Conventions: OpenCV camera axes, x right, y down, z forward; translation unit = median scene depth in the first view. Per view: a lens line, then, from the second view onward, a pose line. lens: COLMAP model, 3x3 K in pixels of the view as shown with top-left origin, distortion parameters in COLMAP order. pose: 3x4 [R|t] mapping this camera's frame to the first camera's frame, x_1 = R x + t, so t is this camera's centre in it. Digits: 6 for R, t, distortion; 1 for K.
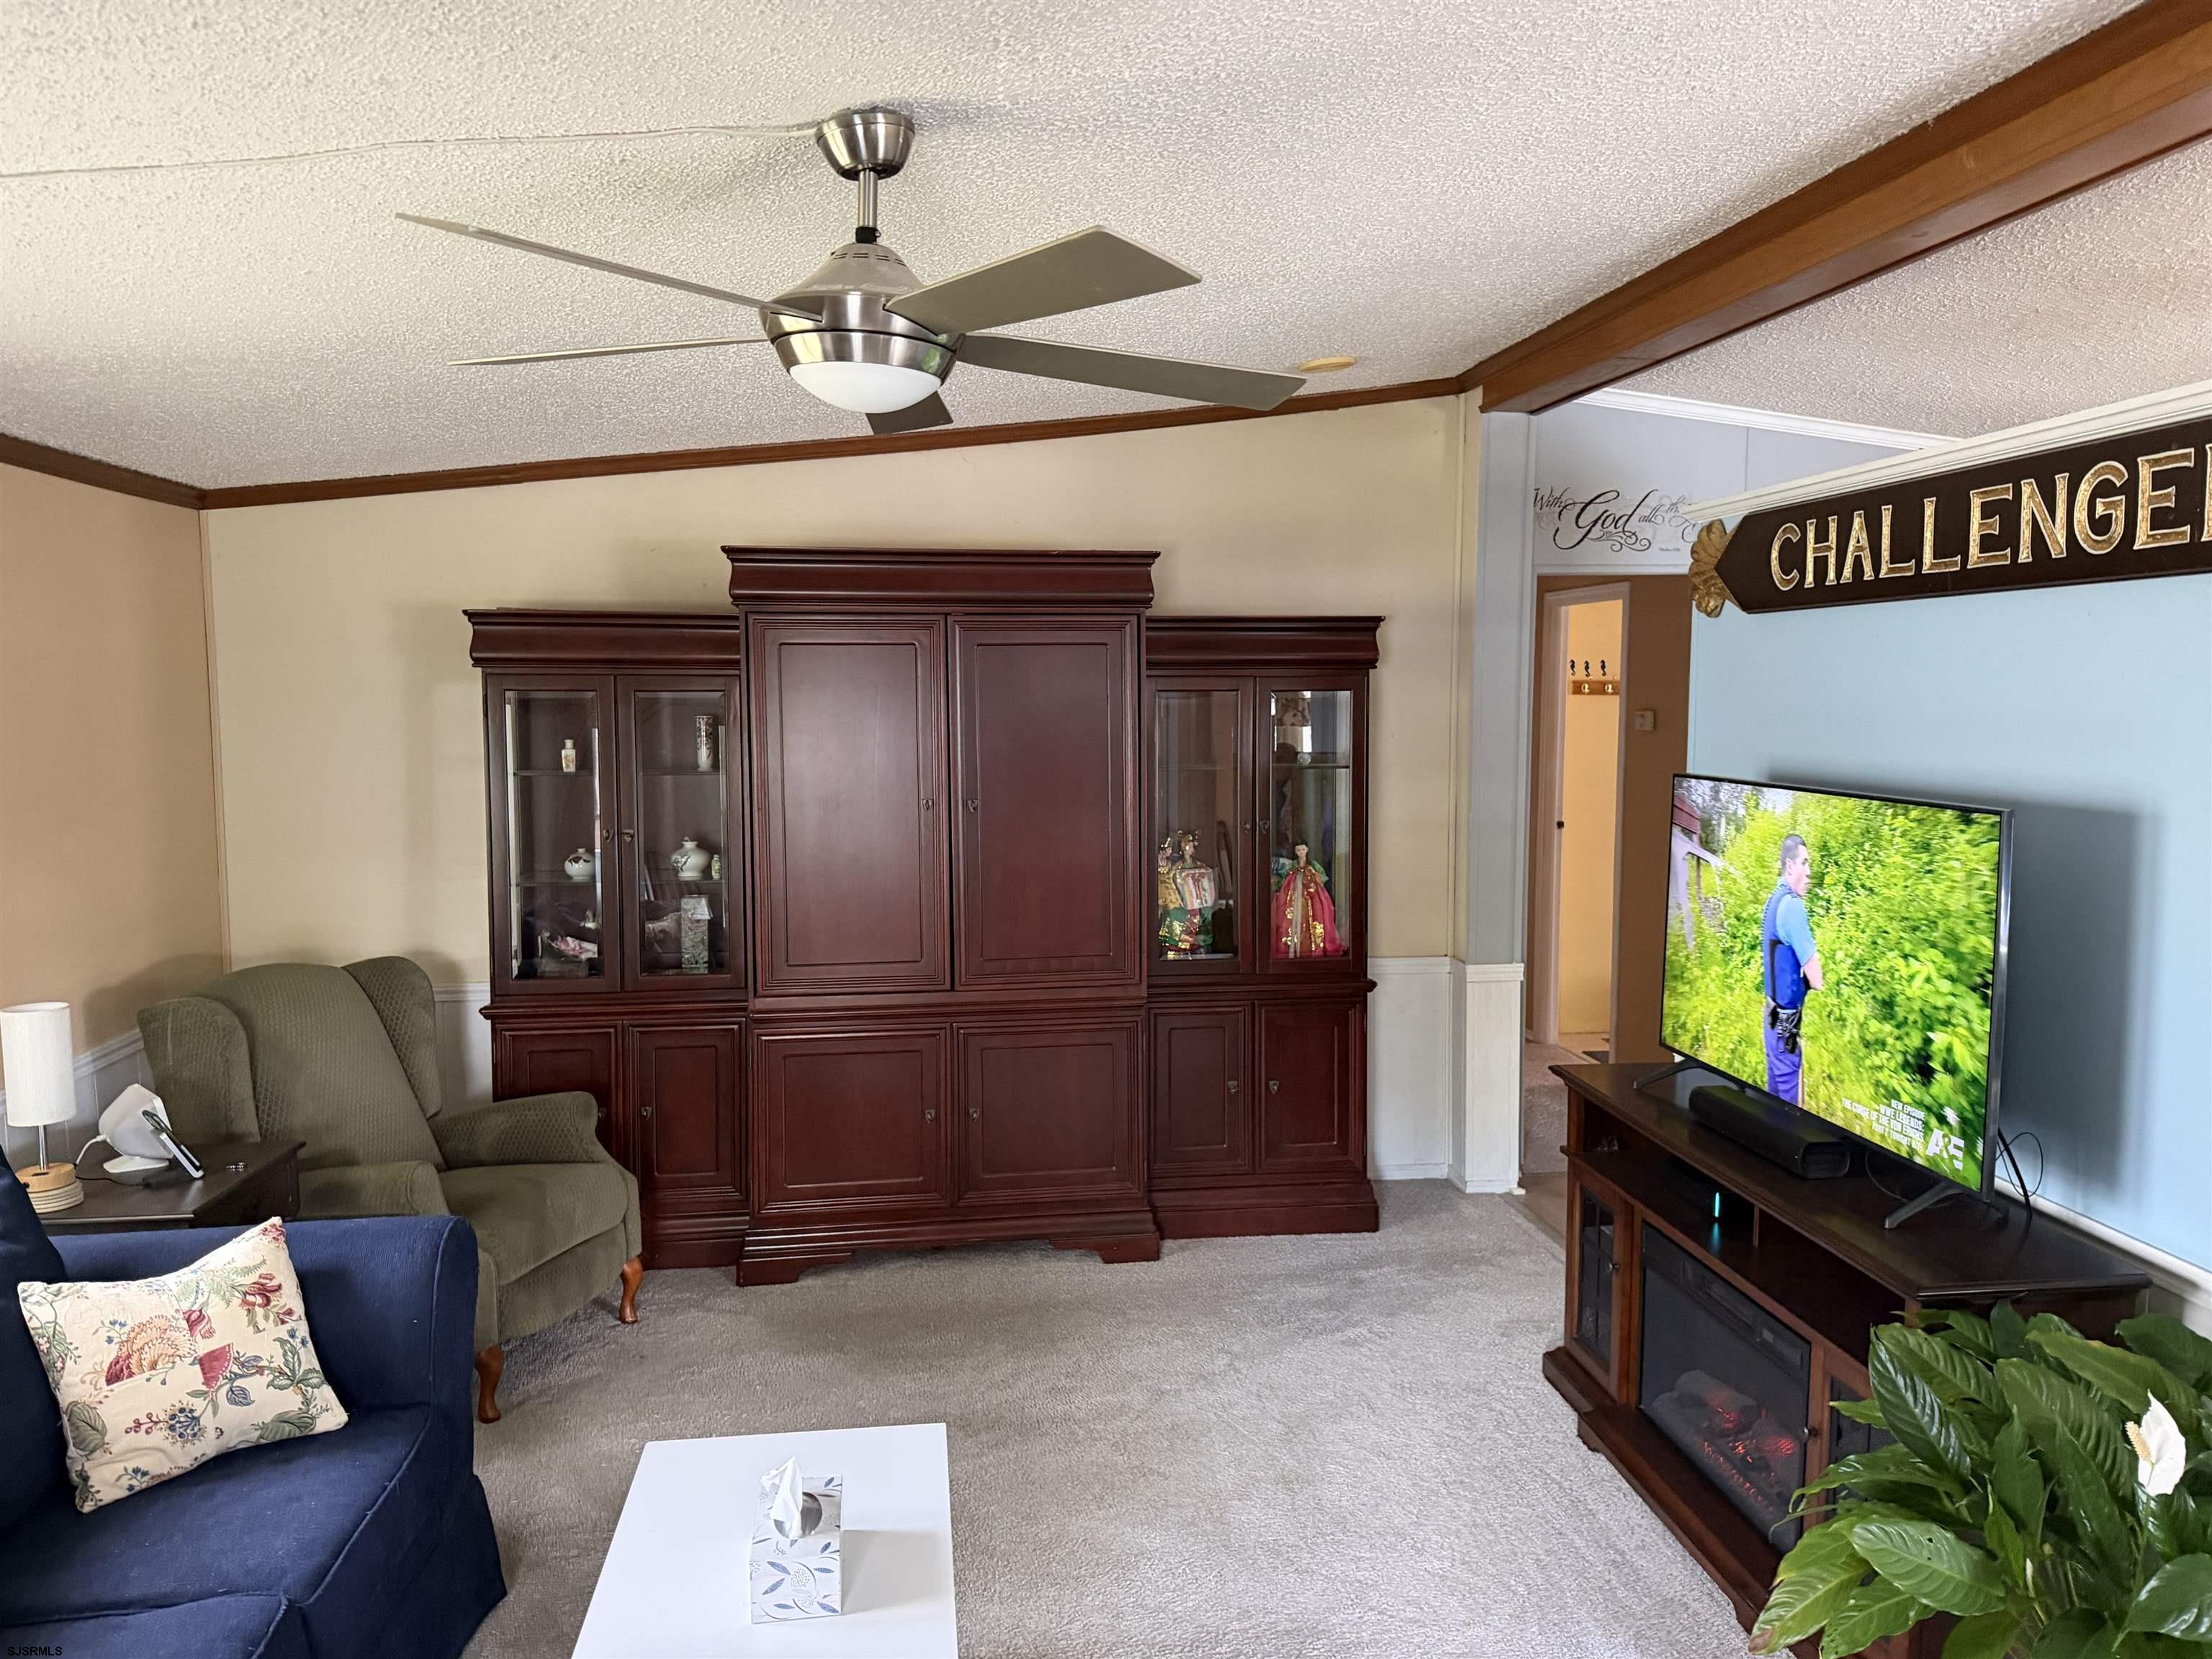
lens RADIAL K [[1570.9, 0, 1106.0], [0, 1570.9, 829.5], [0, 0, 1]] dist [0.067192, -0.075764]
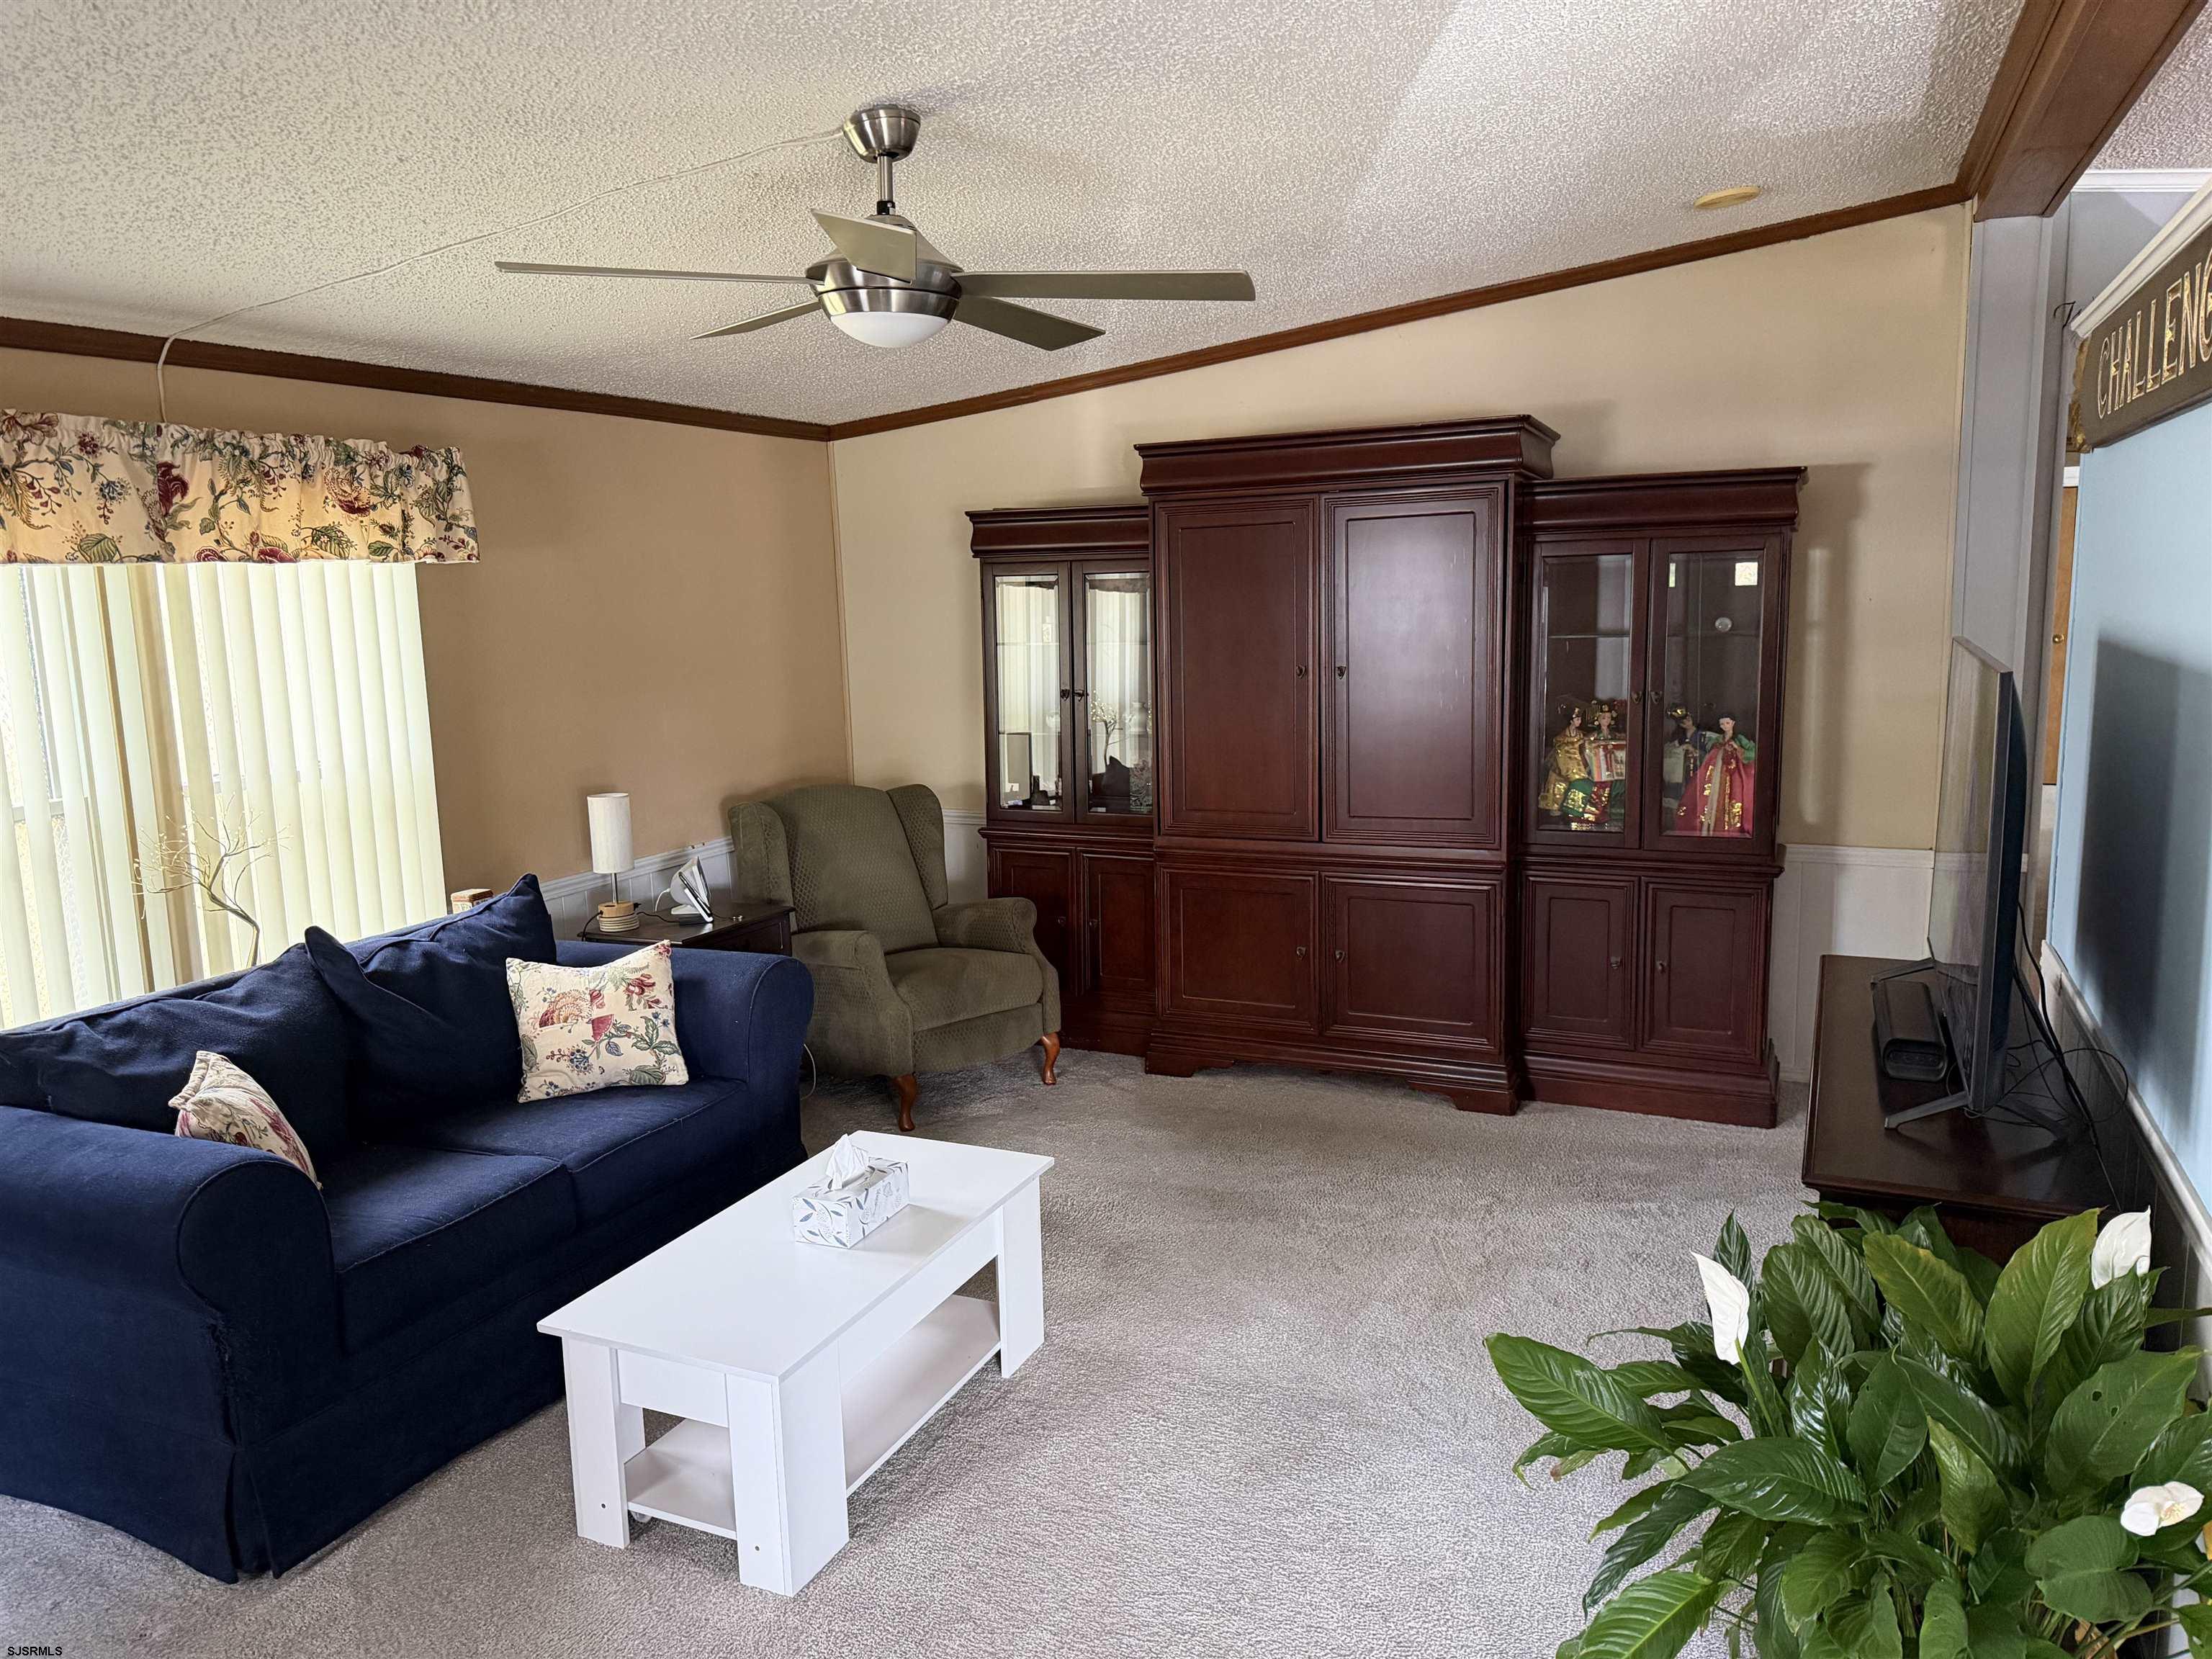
lens RADIAL K [[1565.7, 0, 1106.0], [0, 1565.7, 829.5], [0, 0, 1]] dist [0.210649, -0.402000]
pose [[0.844092, 0.063708, -0.532401, 0.614113], [-0.022800, 0.996283, 0.083068, 0.009925], [0.535714, -0.057978, 0.842407, -0.016004]]
